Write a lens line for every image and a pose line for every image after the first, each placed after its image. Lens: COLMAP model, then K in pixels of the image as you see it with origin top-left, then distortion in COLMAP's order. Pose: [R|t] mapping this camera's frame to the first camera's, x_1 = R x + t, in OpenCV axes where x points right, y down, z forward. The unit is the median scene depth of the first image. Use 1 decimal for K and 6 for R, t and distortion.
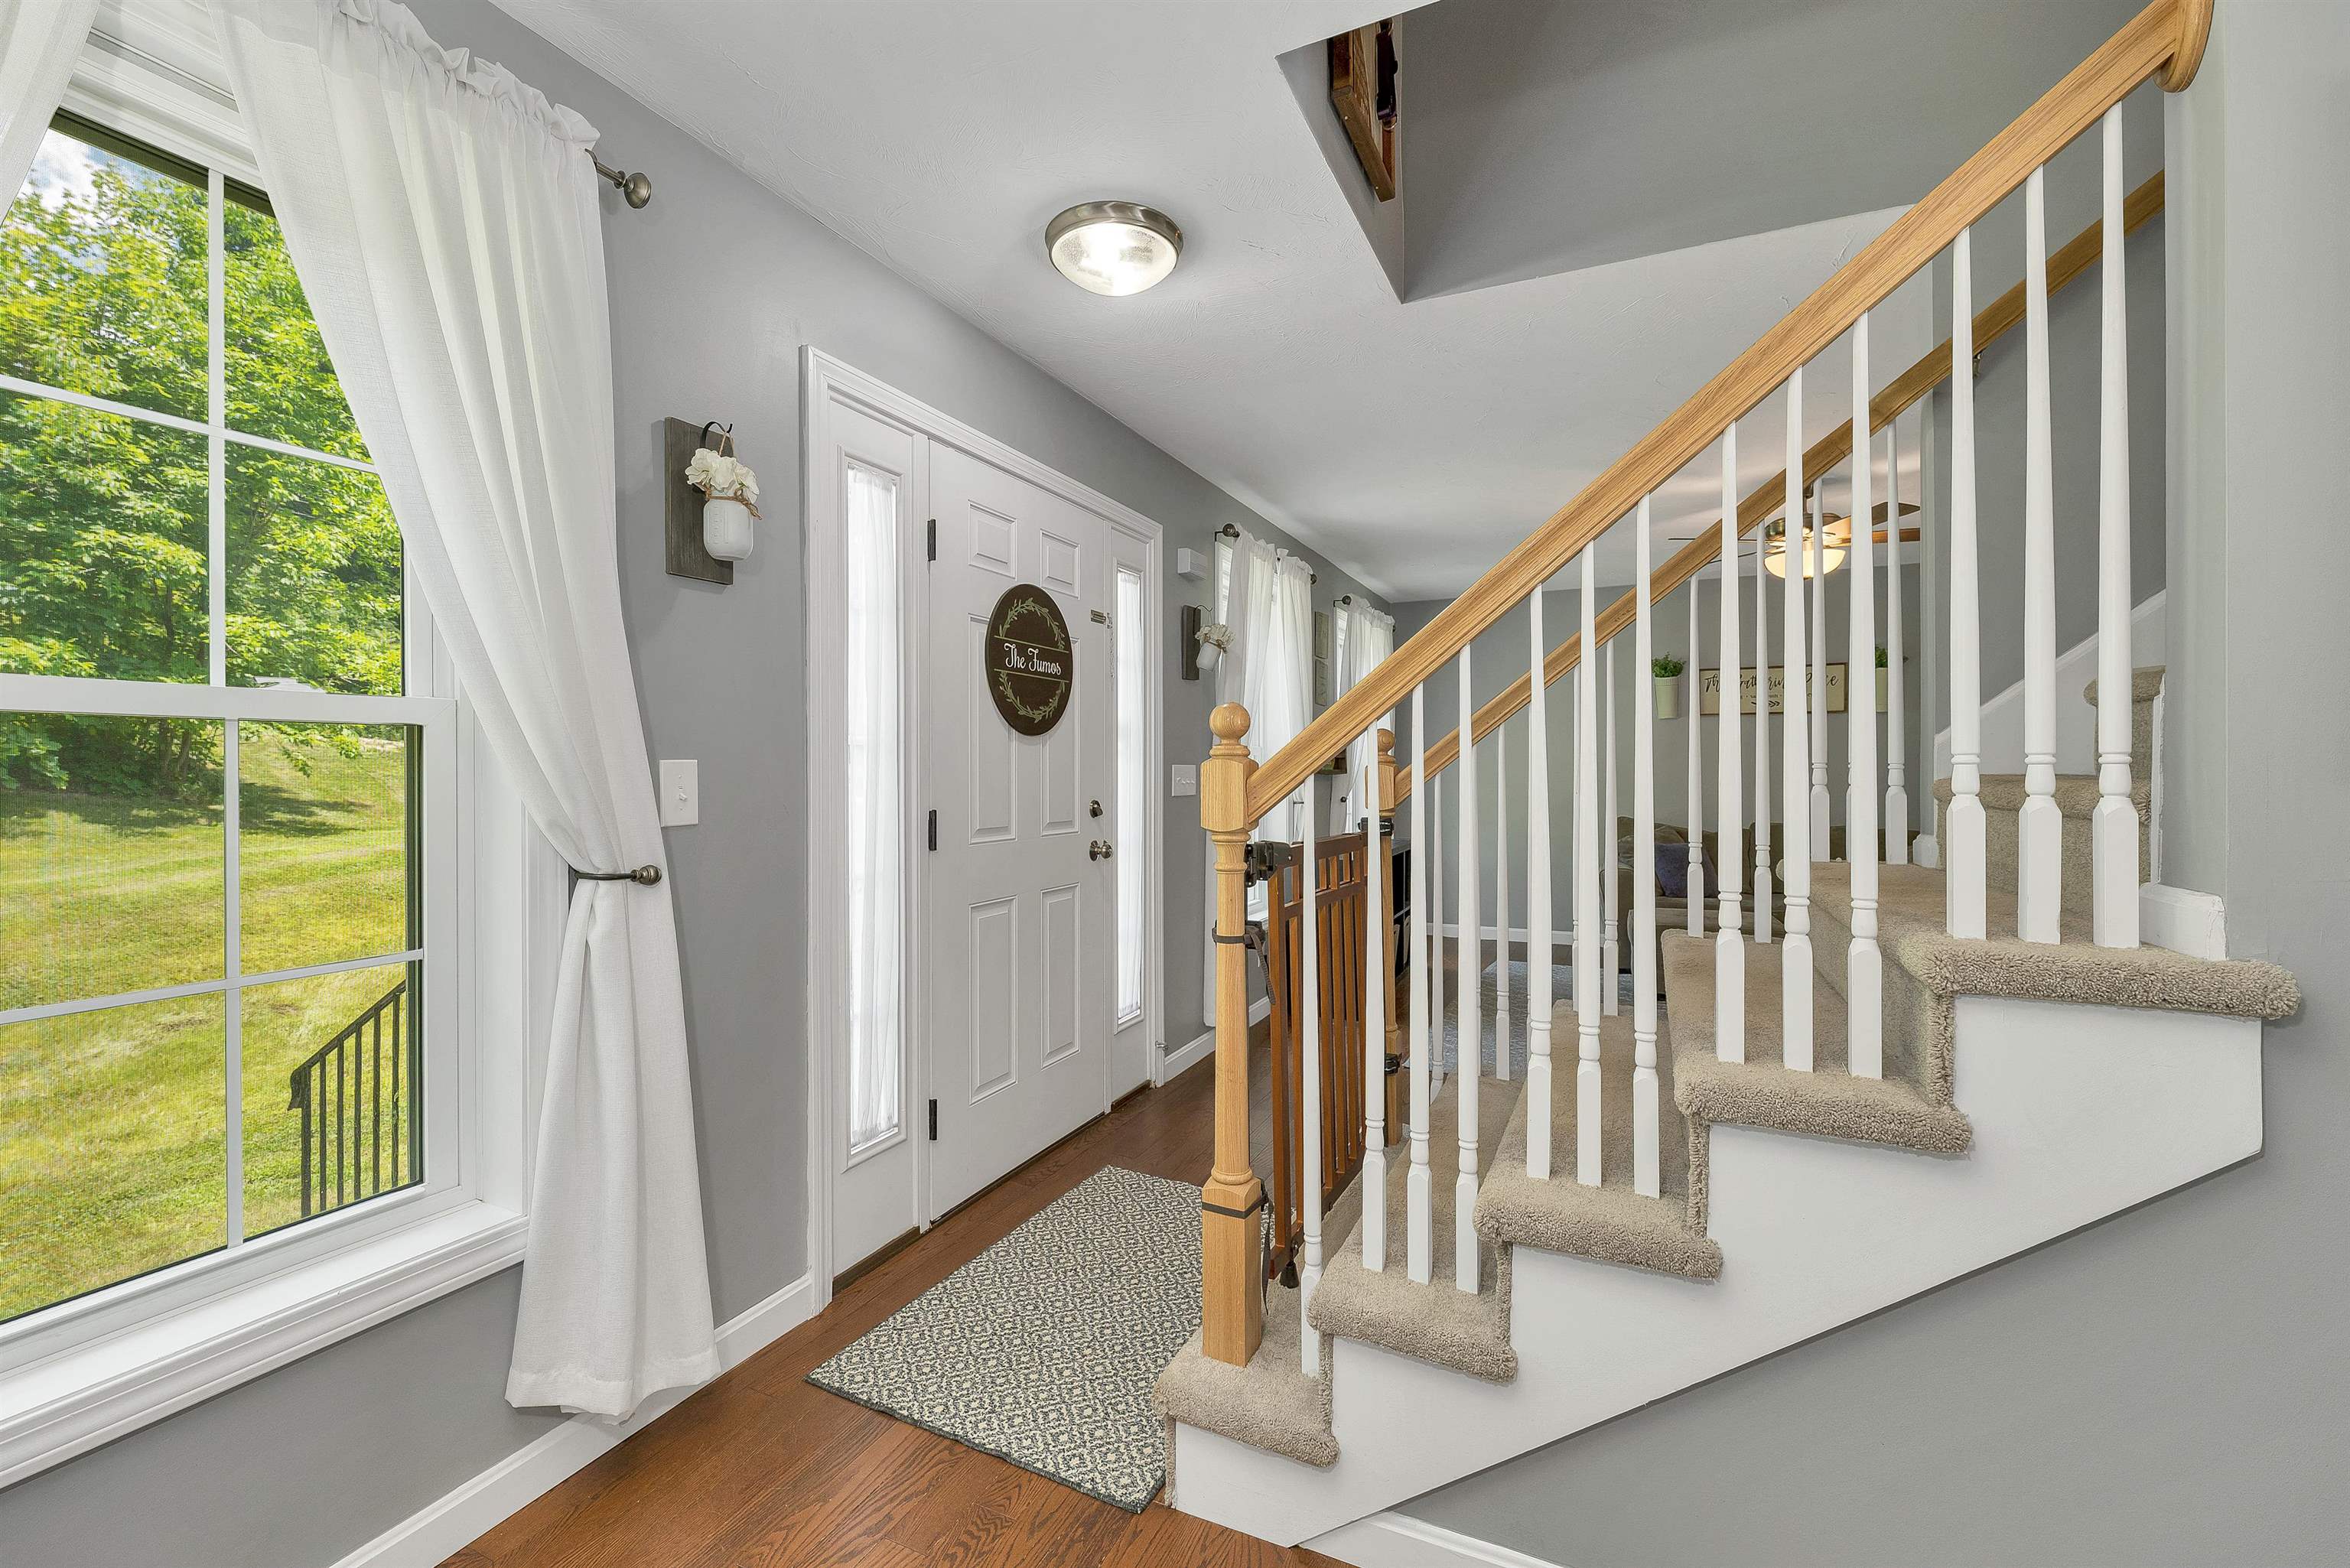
lens RADIAL K [[984.2, 0, 1179.0], [0, 984.2, 792.8], [0, 0, 1]] dist [-0.000375, -0.000040]
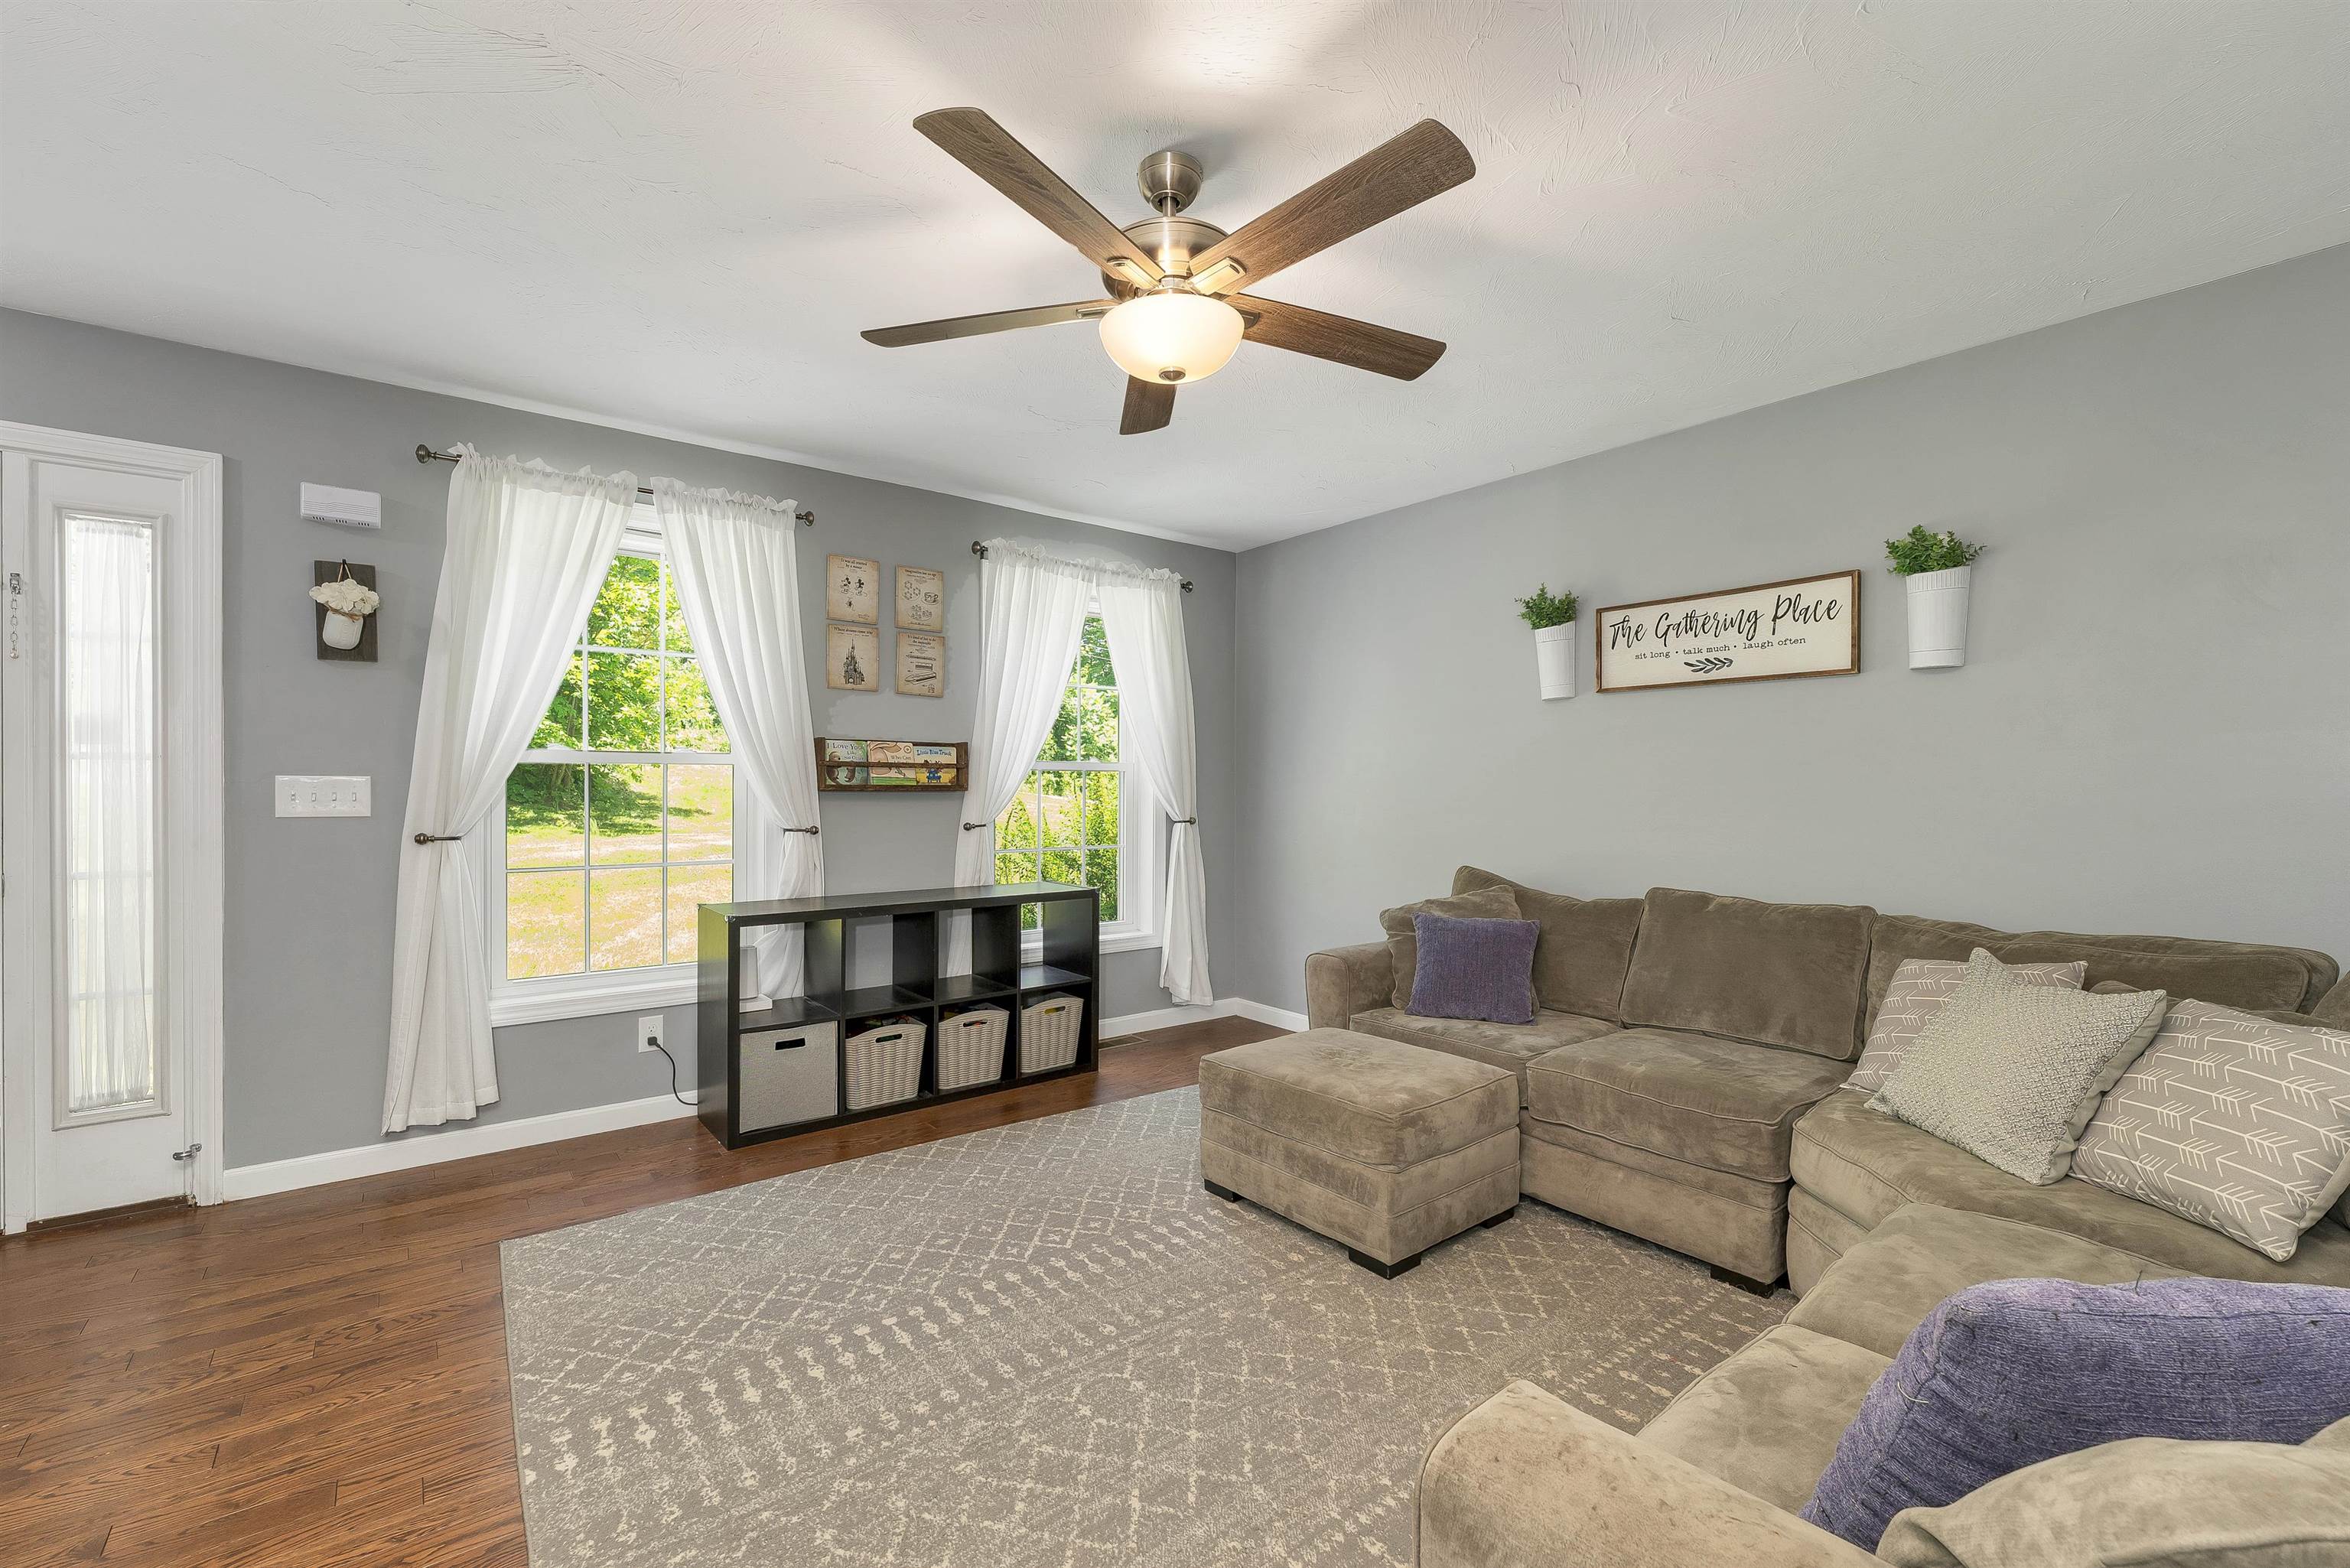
lens RADIAL K [[984.2, 0, 1163.5], [0, 984.2, 779.4], [0, 0, 1]] dist [-0.000375, -0.000040]
pose [[0.912013, -0.004926, -0.410131, 0.960243], [-0.005459, 0.999694, -0.024146, -0.009059], [0.410124, 0.024260, 0.911707, 0.618049]]
